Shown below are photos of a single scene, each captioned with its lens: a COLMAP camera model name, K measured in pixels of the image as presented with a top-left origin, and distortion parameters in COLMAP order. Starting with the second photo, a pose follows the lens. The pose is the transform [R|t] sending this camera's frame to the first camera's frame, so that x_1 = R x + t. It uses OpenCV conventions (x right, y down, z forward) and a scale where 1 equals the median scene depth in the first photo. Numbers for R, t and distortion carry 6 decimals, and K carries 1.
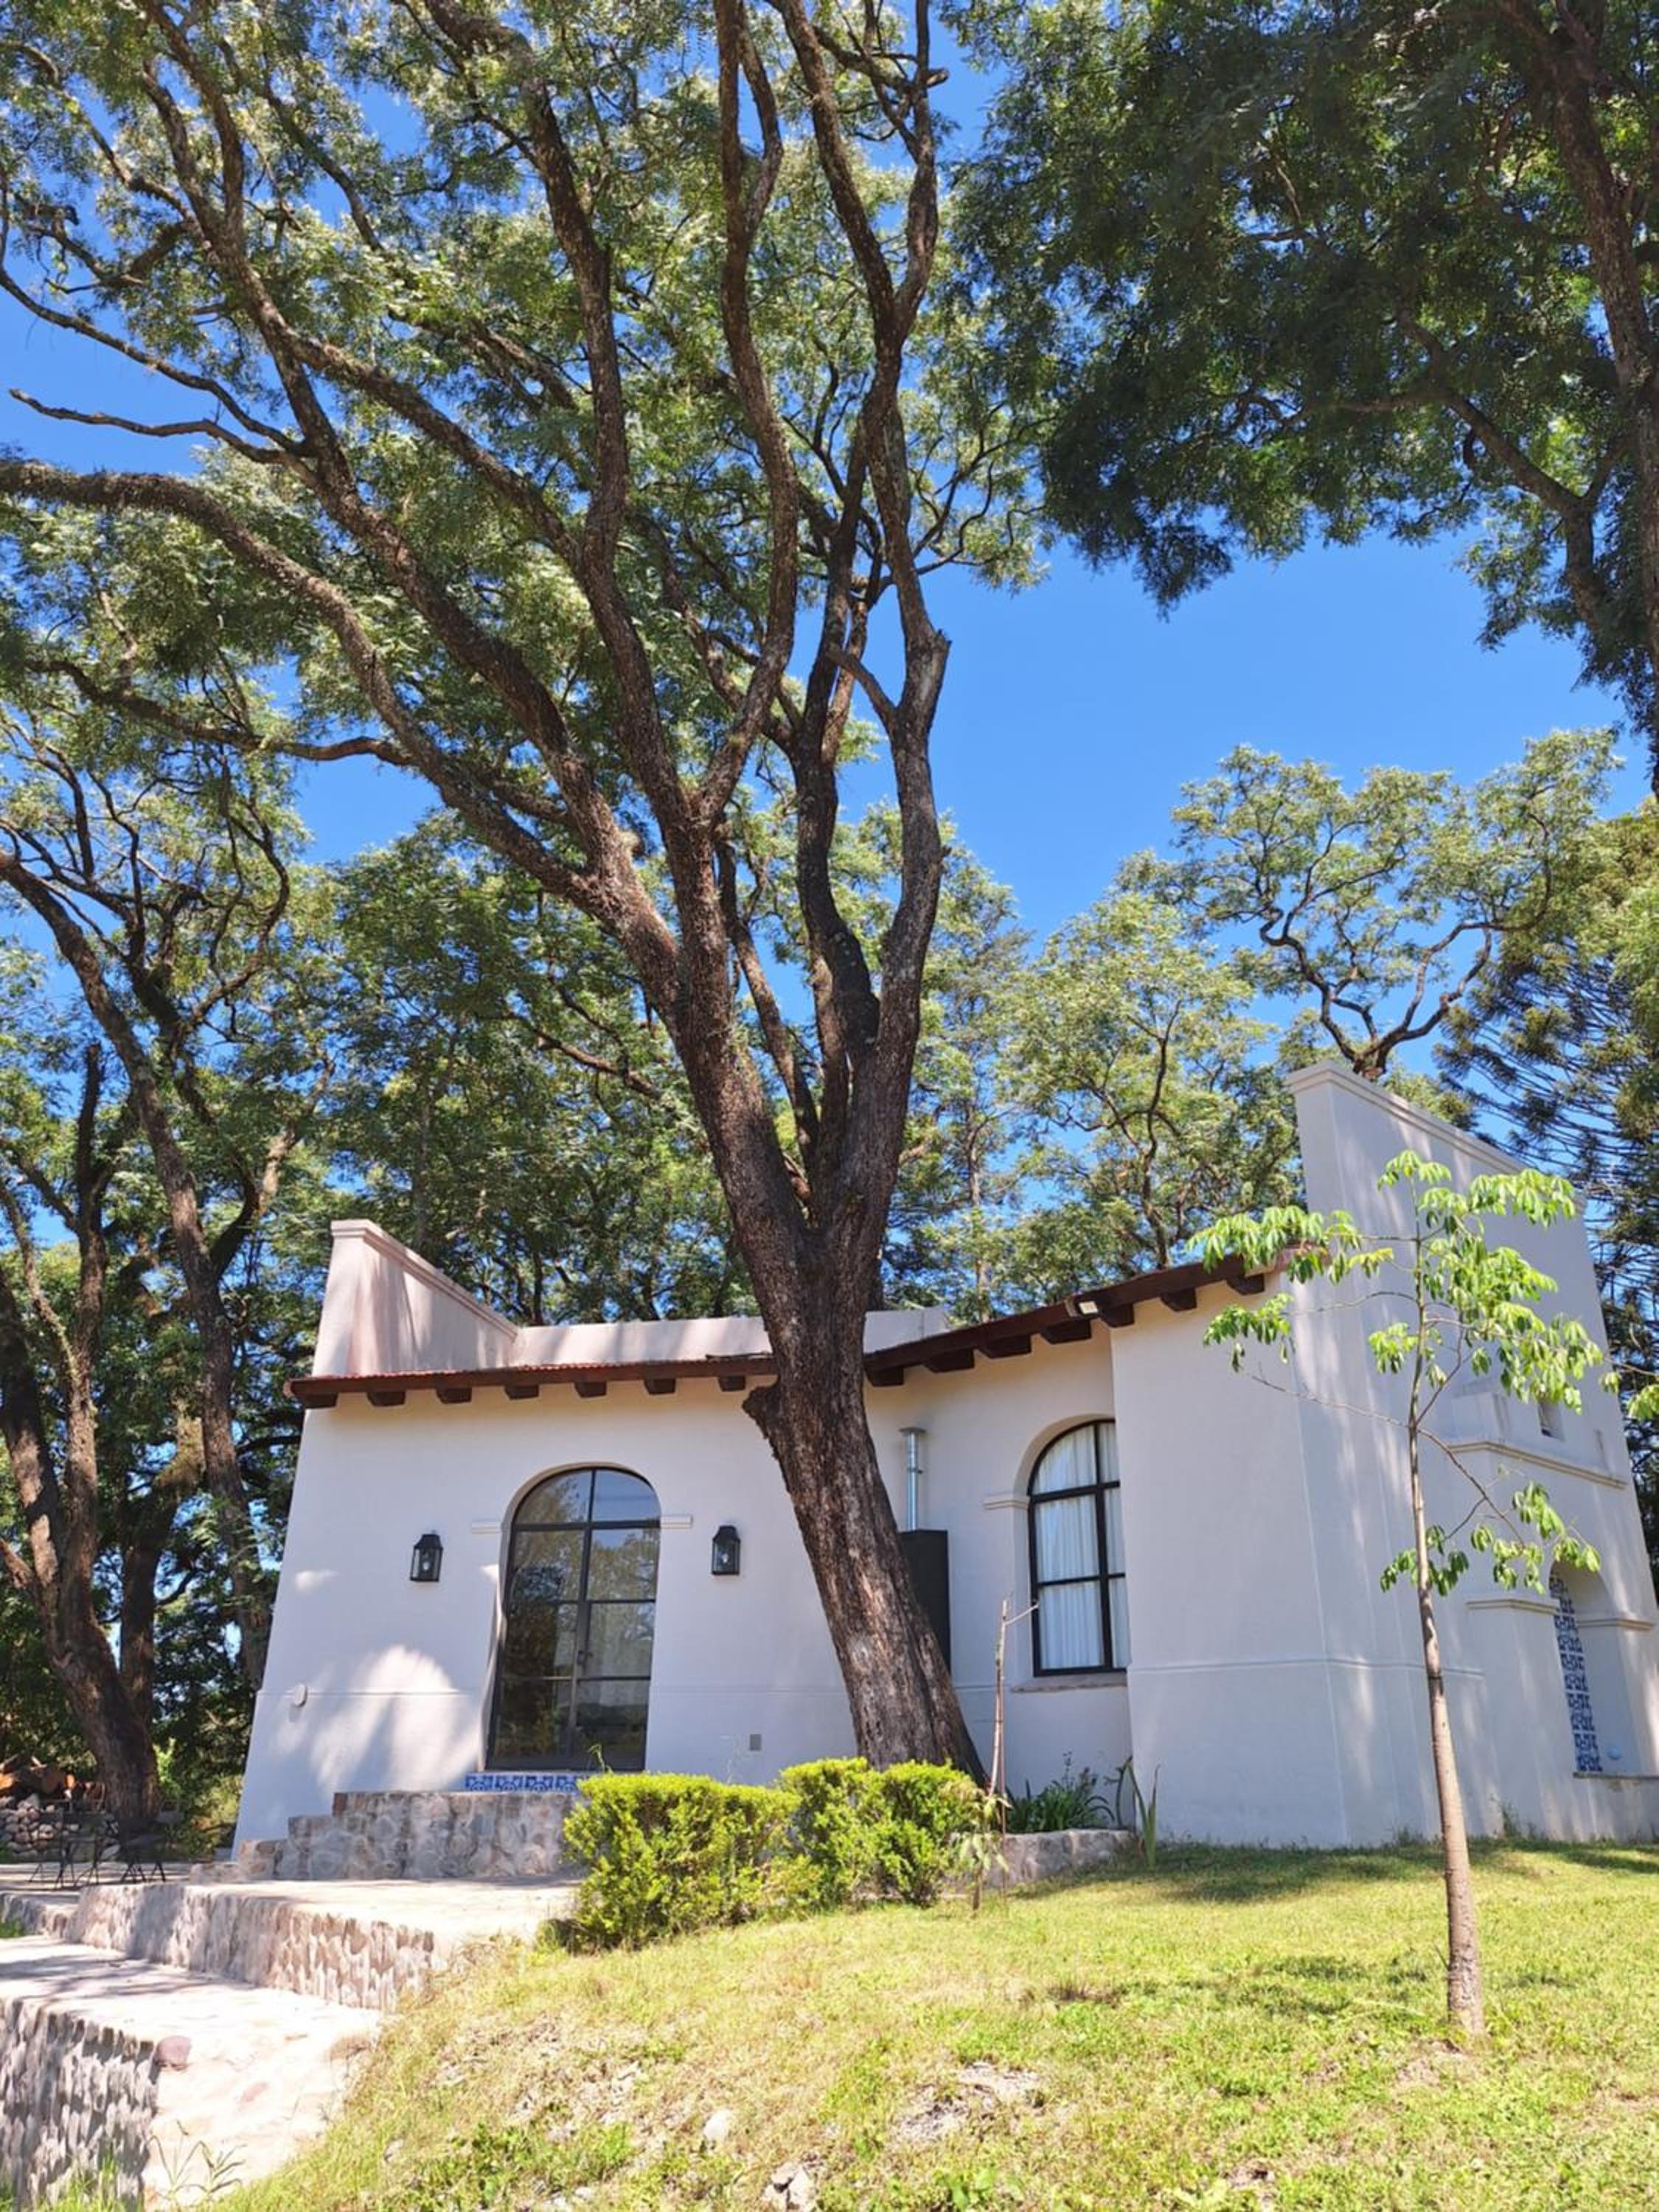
lens RADIAL K [[1484.2, 0, 867.1], [0, 1484.2, 1135.7], [0, 0, 1]] dist [0.107323, -0.173843]
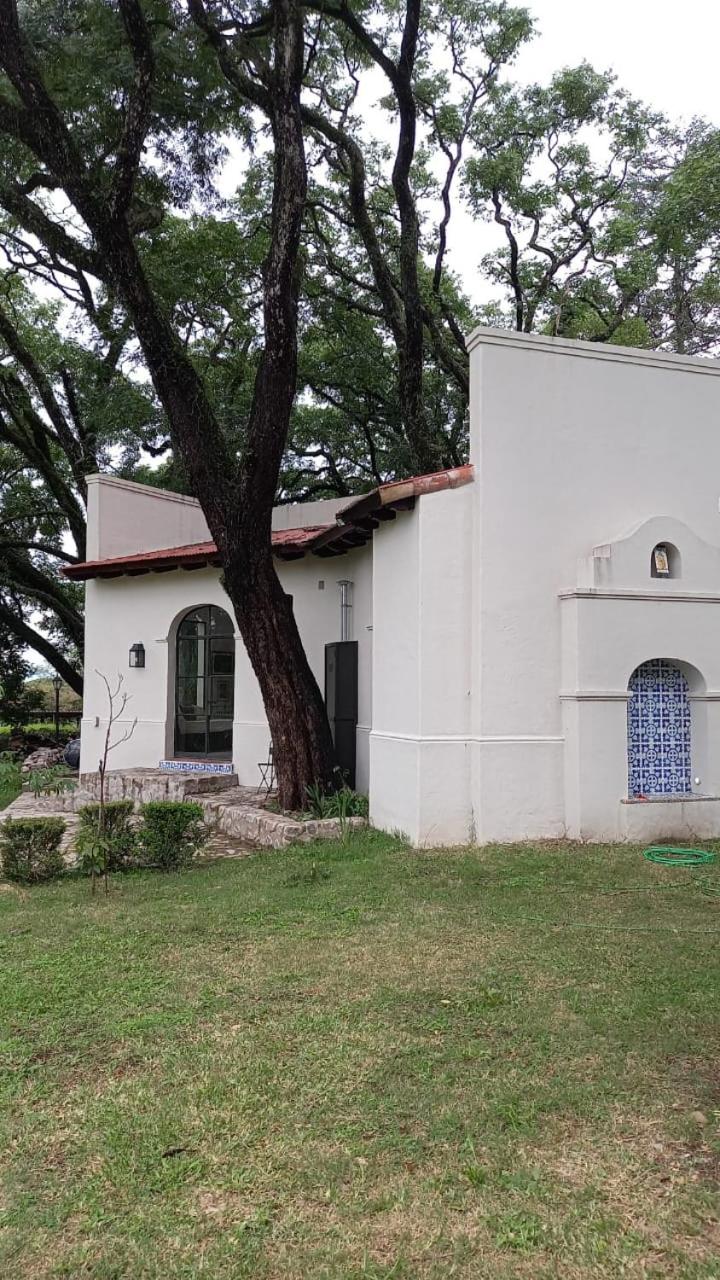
lens RADIAL K [[899.2, 0, 360.0], [0, 899.2, 640.0], [0, 0, 1]] dist [0.054101, -0.046420]
pose [[0.919107, -0.032886, -0.392634, 0.254548], [0.163851, 0.938159, 0.304977, -0.025341], [0.358324, -0.344640, 0.867656, 0.068072]]
